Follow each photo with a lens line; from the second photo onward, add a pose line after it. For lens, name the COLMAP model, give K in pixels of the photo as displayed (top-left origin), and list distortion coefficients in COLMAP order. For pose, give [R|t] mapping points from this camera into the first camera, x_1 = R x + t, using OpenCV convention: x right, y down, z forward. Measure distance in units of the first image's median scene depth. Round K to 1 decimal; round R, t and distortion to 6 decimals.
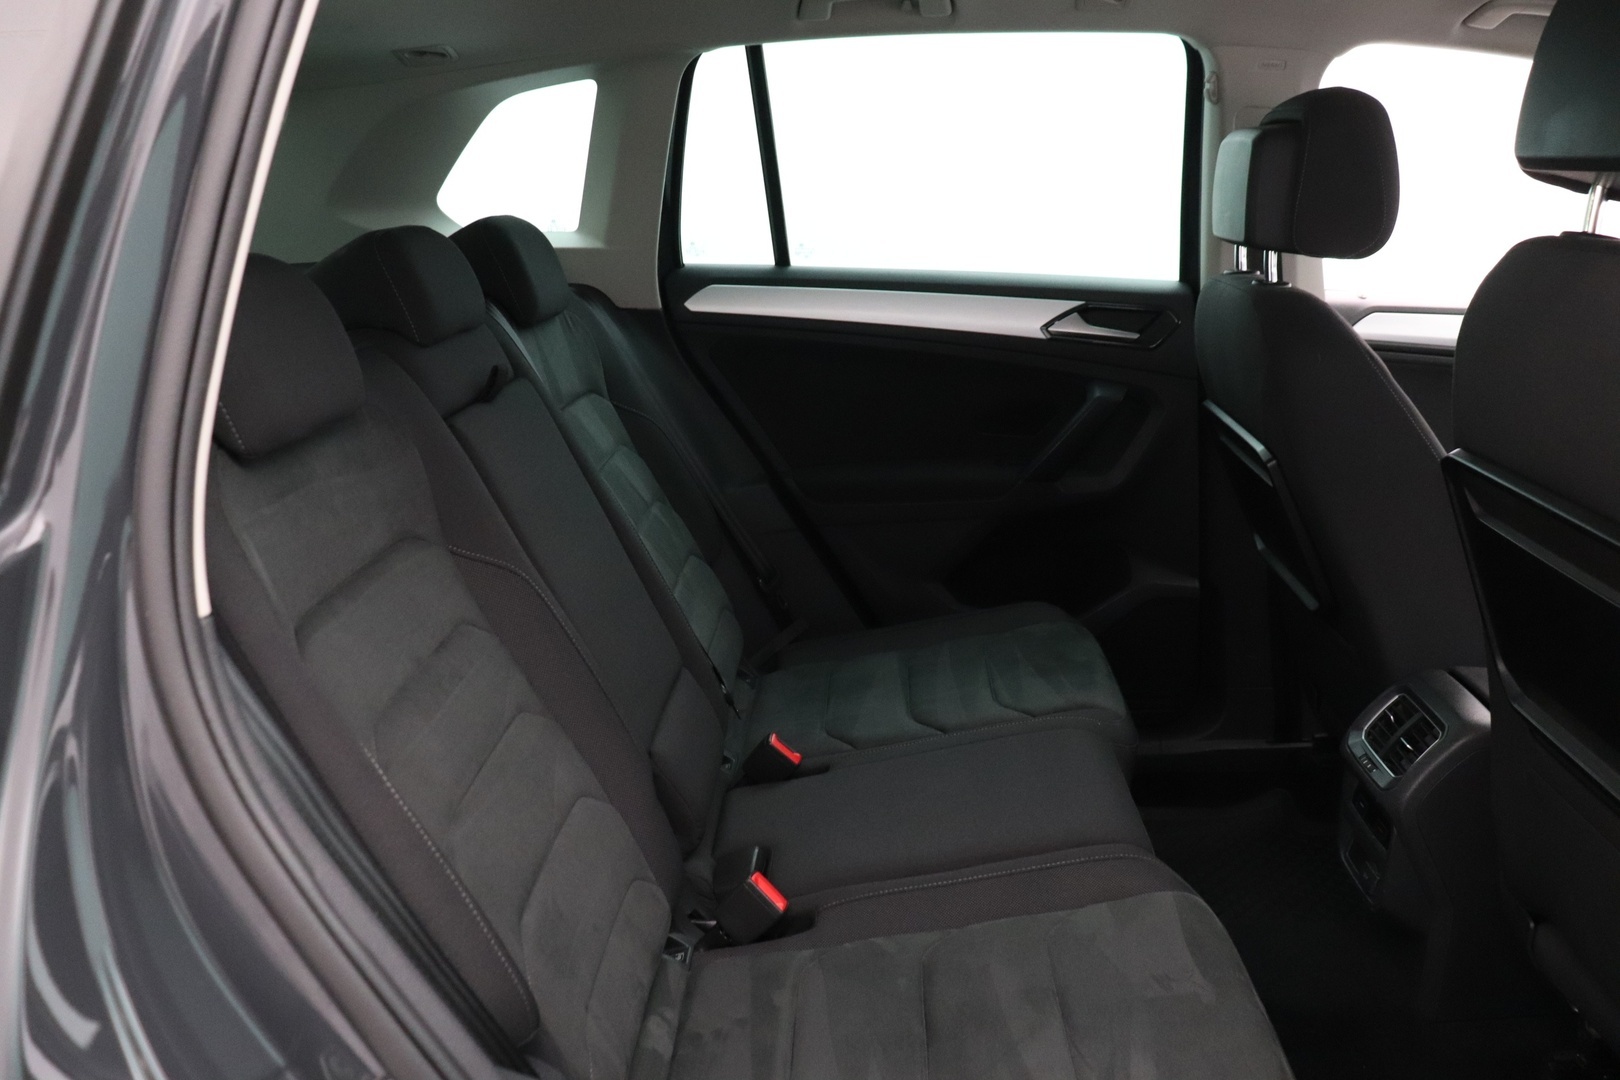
lens RADIAL K [[1375.4, 0, 800.1], [0, 1375.4, 547.2], [0, 0, 1]] dist [-0.146411, 0.141145]
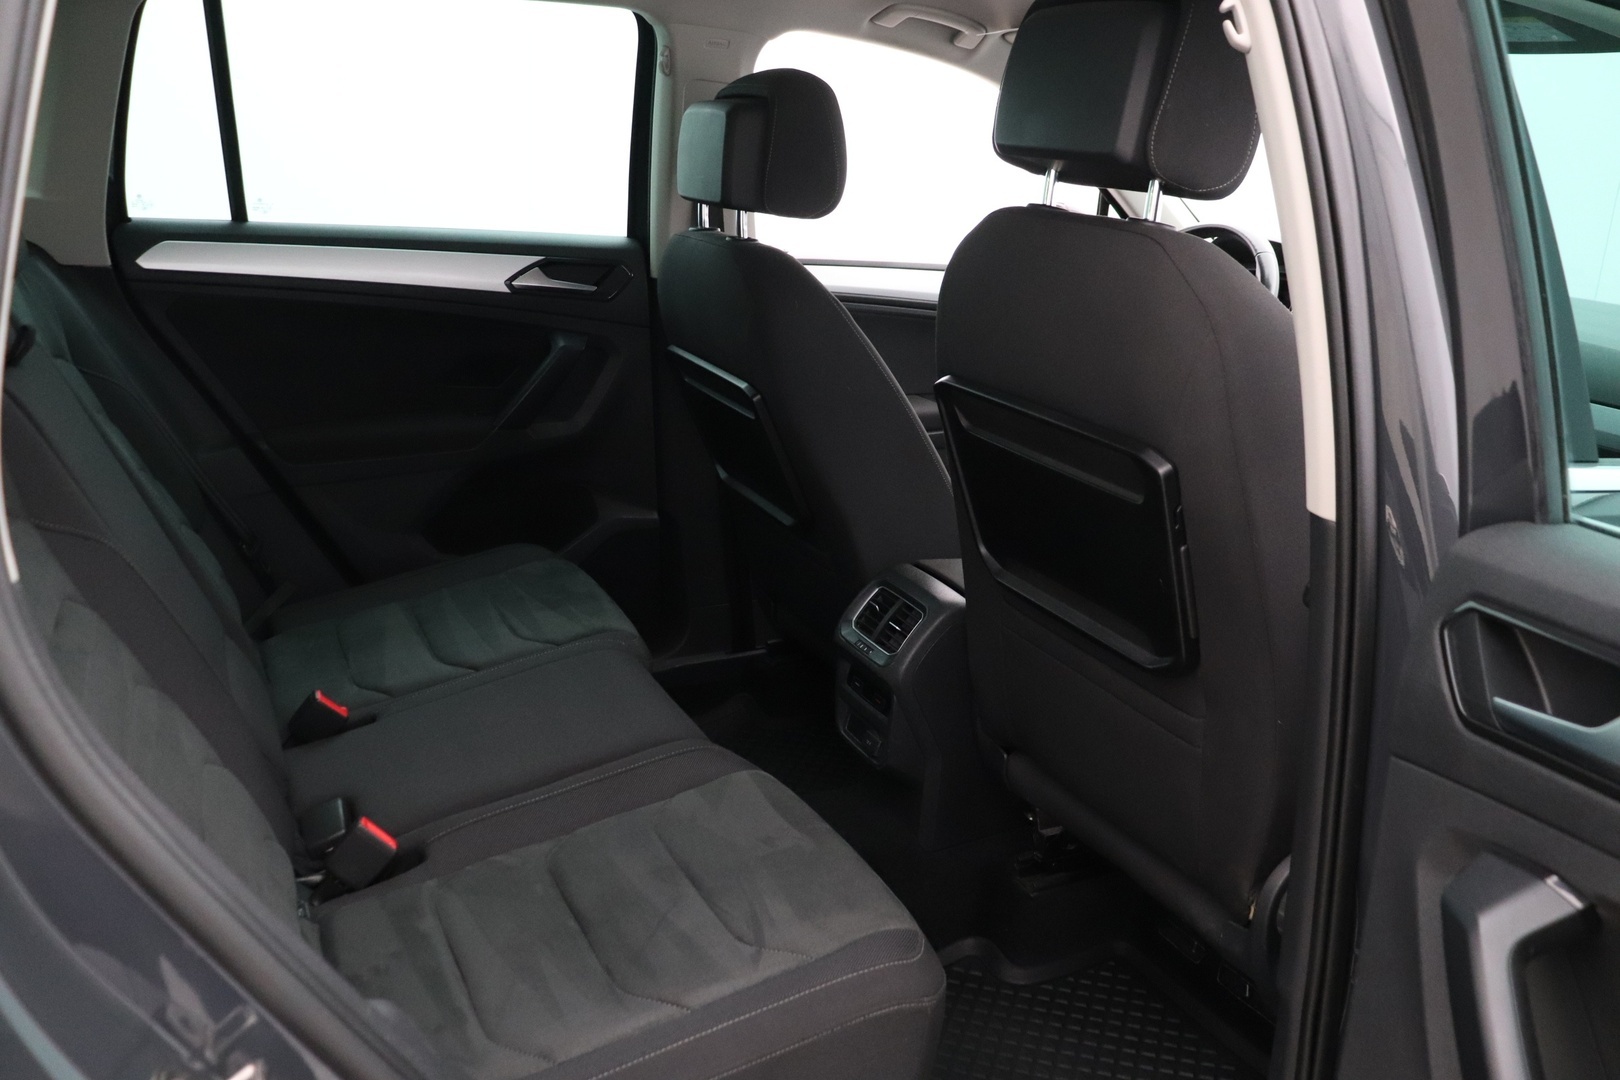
lens RADIAL K [[1375.4, 0, 821.6], [0, 1375.4, 541.9], [0, 0, 1]] dist [-0.146411, 0.141145]
pose [[0.878500, -0.086761, 0.469799, -0.141878], [0.072647, 0.996196, 0.048128, 0.006429], [-0.472188, -0.008151, 0.881460, -0.040931]]
